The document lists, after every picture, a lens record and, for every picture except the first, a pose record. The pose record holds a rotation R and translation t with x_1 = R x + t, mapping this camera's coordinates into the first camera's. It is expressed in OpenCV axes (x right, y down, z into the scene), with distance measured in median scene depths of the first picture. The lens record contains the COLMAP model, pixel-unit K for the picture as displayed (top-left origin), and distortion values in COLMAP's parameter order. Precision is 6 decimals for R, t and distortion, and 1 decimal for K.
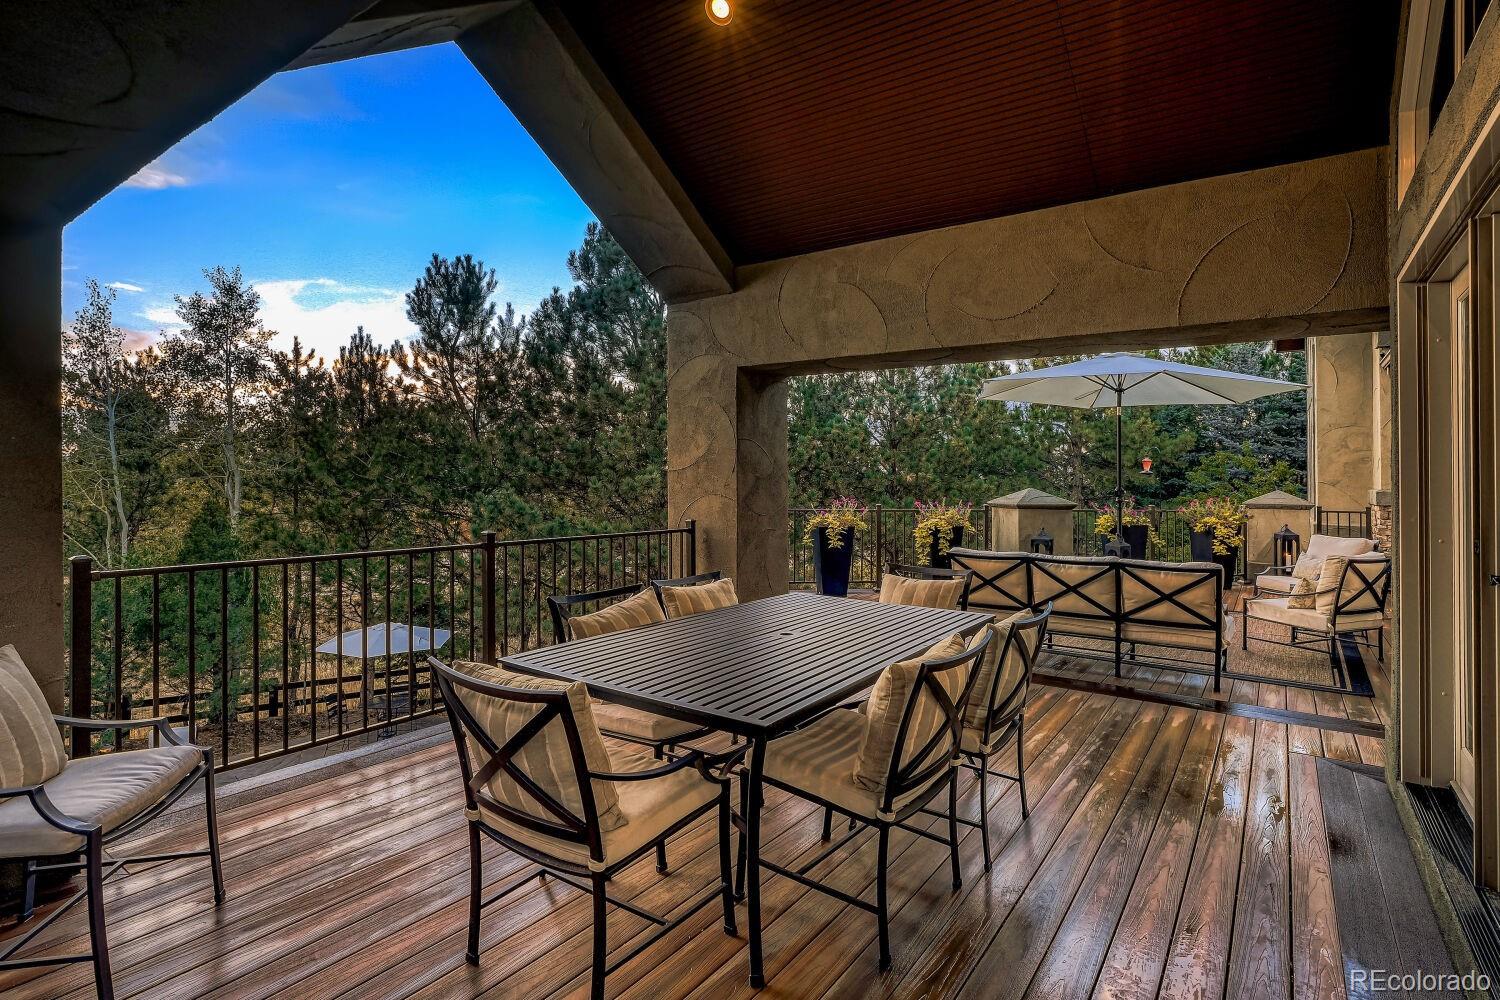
lens RADIAL K [[758.5, 0, 798.7], [0, 758.5, 485.3], [0, 0, 1]] dist [-0.035859, 0.006742]
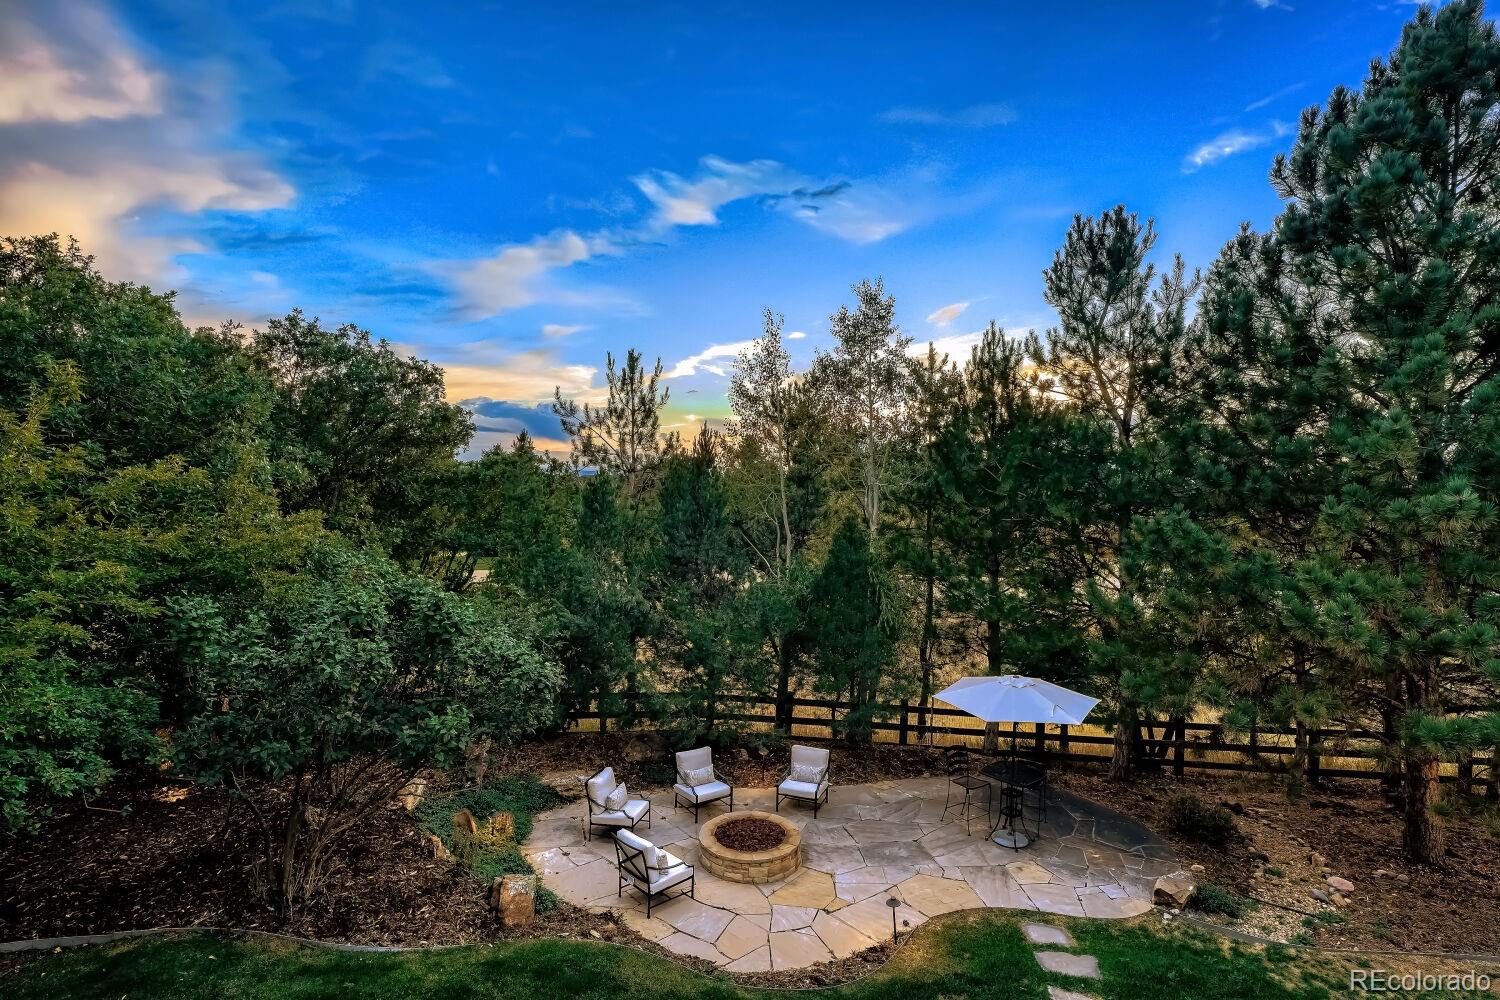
lens RADIAL K [[758.5, 0, 768.1], [0, 758.5, 504.7], [0, 0, 1]] dist [-0.035859, 0.006742]
pose [[0.678240, 0.019888, -0.734571, -0.114509], [-0.010706, 0.999795, 0.017184, -0.008480], [0.734762, -0.003790, 0.678314, 0.214016]]
